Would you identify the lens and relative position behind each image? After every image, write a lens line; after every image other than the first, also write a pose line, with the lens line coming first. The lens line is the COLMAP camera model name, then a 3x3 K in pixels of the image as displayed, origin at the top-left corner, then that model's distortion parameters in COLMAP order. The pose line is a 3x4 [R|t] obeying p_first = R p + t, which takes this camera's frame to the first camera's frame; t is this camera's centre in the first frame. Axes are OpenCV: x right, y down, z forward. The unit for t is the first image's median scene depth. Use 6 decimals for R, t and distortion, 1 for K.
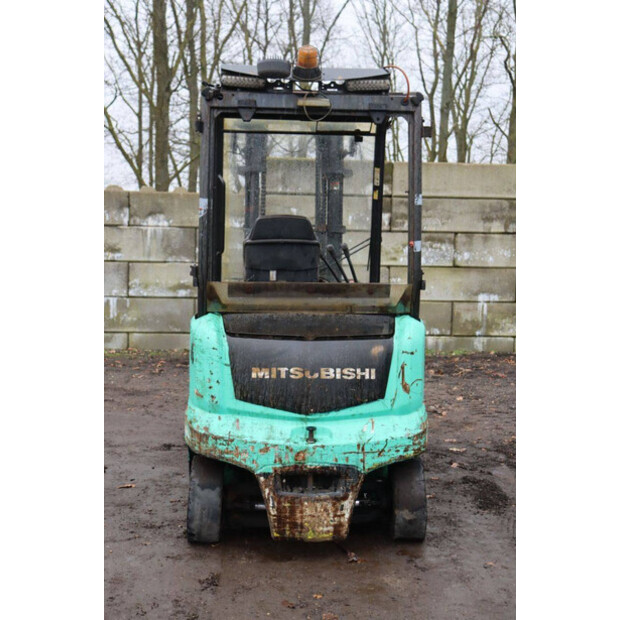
lens RADIAL K [[973.4, 0, 310.0], [0, 973.4, 310.0], [0, 0, 1]] dist [0.097058, 0.027399]
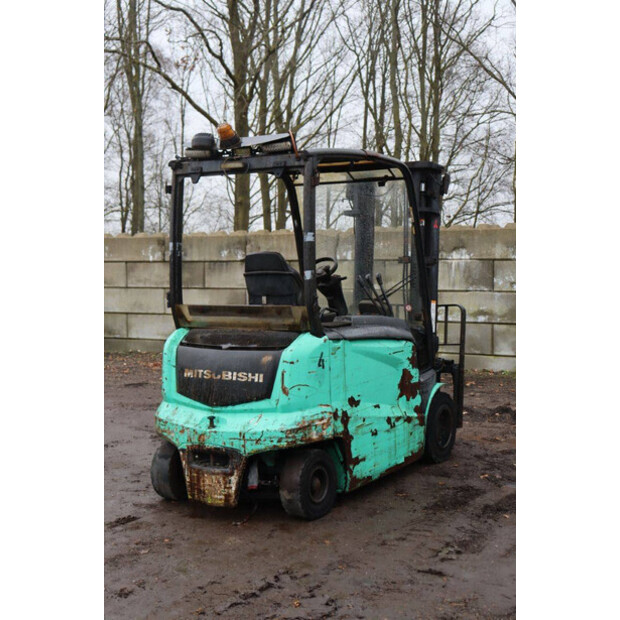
lens RADIAL K [[925.0, 0, 310.0], [0, 925.0, 310.0], [0, 0, 1]] dist [0.043974, 0.049259]
pose [[0.827152, 0.004292, -0.561963, 0.787055], [-0.021711, 0.999468, -0.024322, 0.006049], [0.561559, 0.032319, 0.826805, 0.053929]]
